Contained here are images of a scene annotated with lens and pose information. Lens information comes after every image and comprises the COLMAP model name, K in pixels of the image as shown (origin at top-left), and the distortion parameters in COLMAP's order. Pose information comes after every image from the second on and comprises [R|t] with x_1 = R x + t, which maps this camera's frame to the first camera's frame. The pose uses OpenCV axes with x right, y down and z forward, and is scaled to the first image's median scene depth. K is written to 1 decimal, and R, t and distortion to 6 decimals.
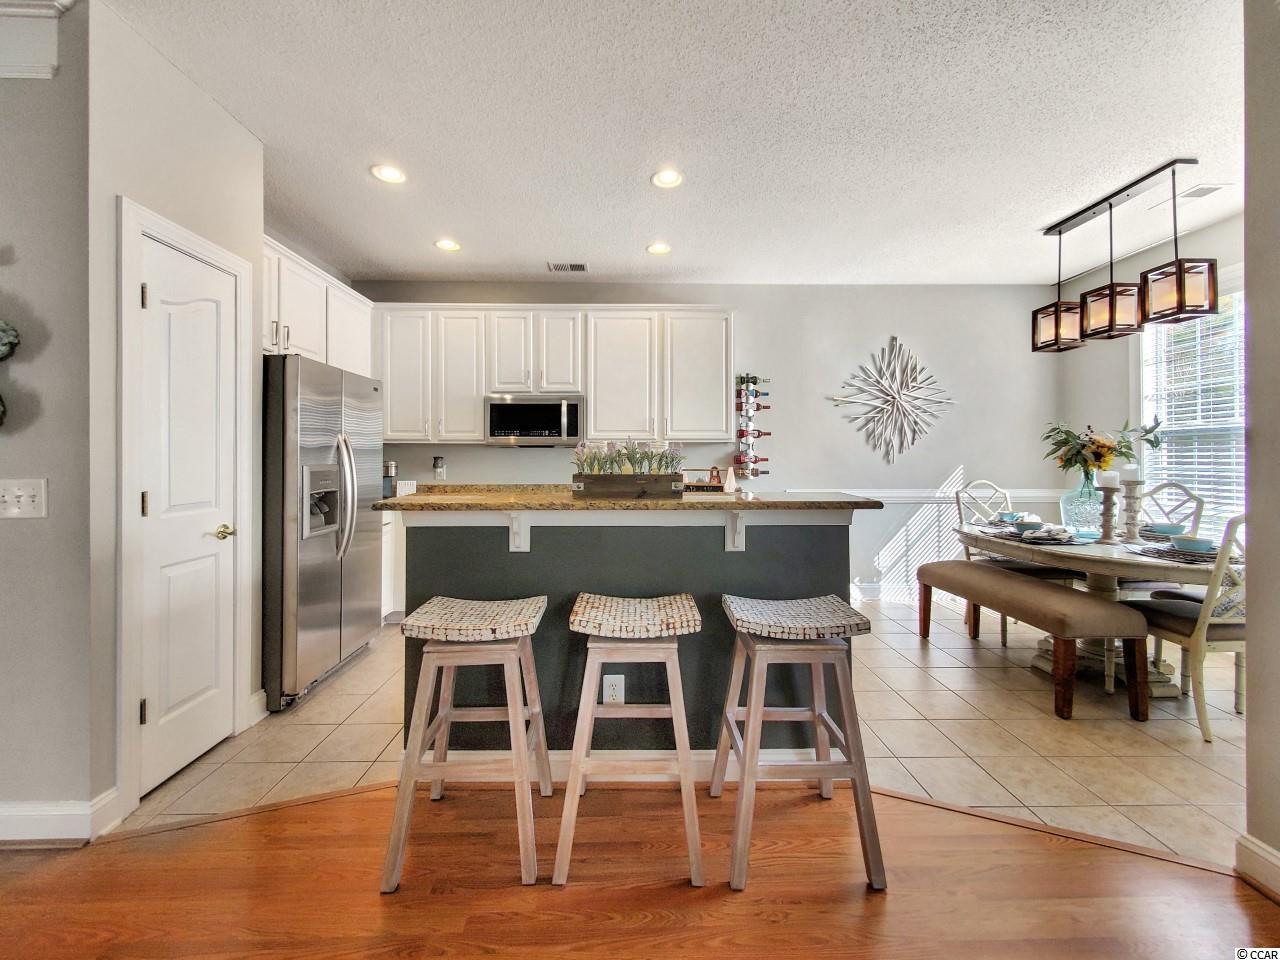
lens RADIAL K [[517.2, 0, 640.4], [0, 517.2, 457.8], [0, 0, 1]] dist [0.006416, -0.002841]
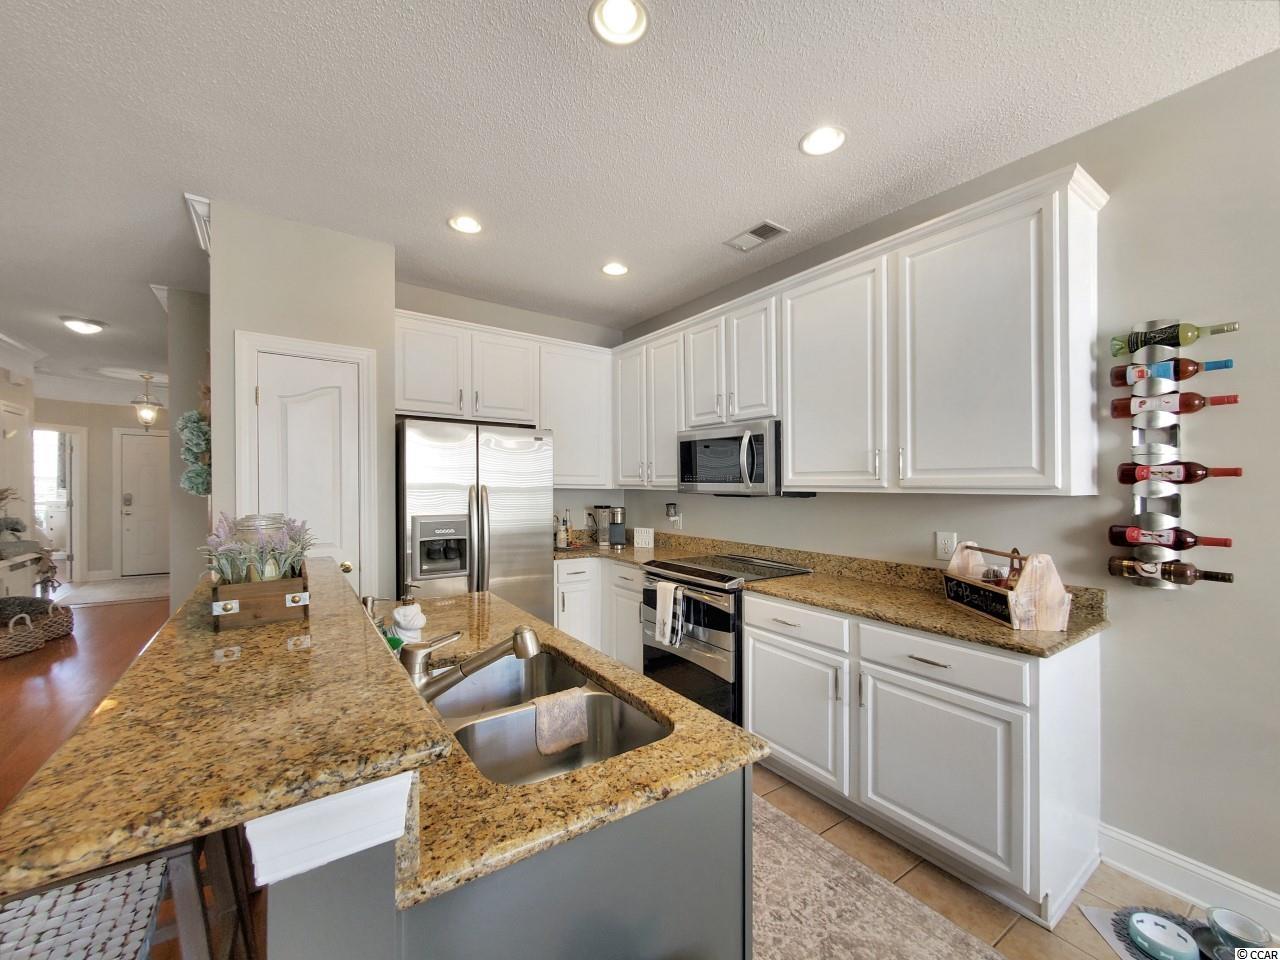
lens RADIAL K [[517.2, 0, 648.7], [0, 517.2, 484.2], [0, 0, 1]] dist [0.006416, -0.002841]
pose [[0.549224, 0.005678, -0.835656, 0.353790], [-0.009922, 0.999951, 0.000274, -0.036442], [0.835616, 0.008141, 0.549253, 0.490450]]
